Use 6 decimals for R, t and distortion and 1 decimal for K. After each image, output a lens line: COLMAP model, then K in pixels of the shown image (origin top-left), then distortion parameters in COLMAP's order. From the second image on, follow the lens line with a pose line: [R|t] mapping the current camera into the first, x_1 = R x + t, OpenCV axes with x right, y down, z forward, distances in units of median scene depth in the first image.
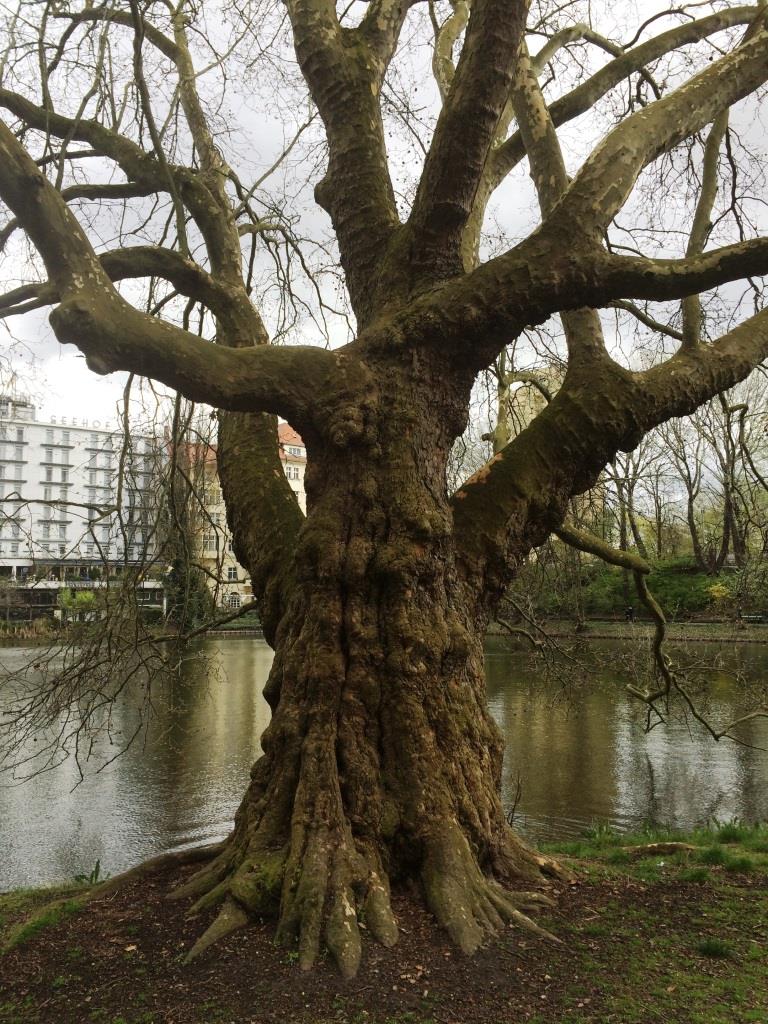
lens RADIAL K [[864.8, 0, 384.5], [0, 864.8, 511.4], [0, 0, 1]] dist [0.009545, 0.000043]
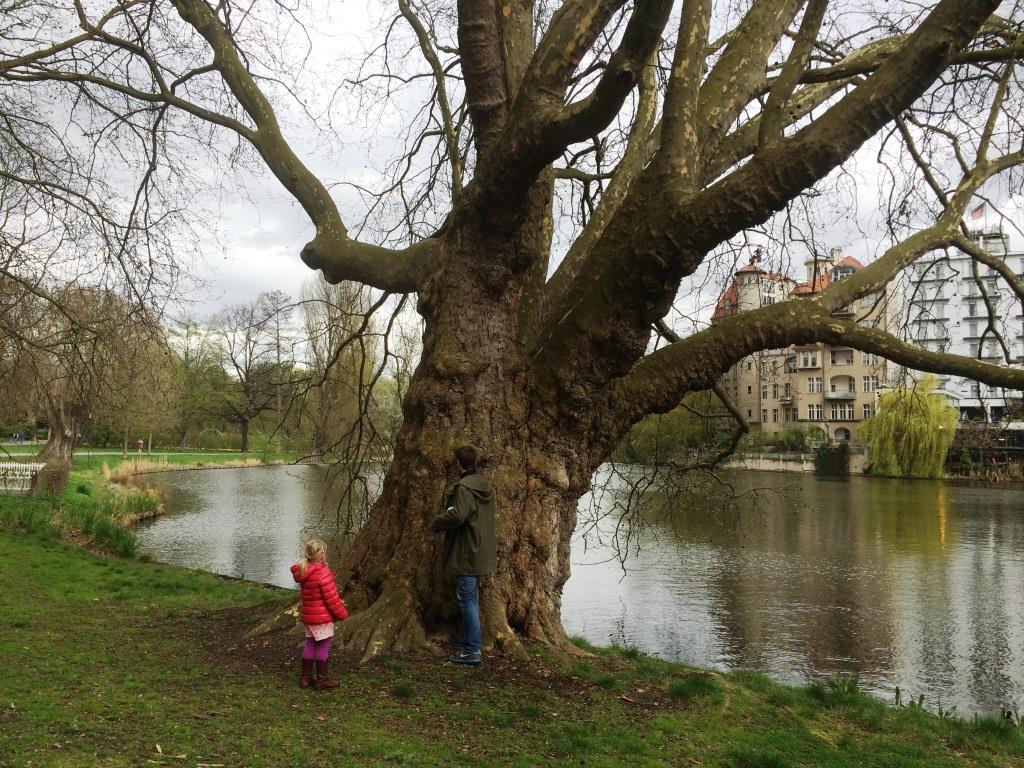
lens RADIAL K [[864.8, 0, 512.8], [0, 864.8, 384.1], [0, 0, 1]] dist [0.009545, 0.000043]
pose [[0.584189, -0.036879, -0.810780, 1.023366], [0.066065, 0.997813, 0.002216, 0.040744], [0.808925, -0.054858, 0.585347, 0.277684]]
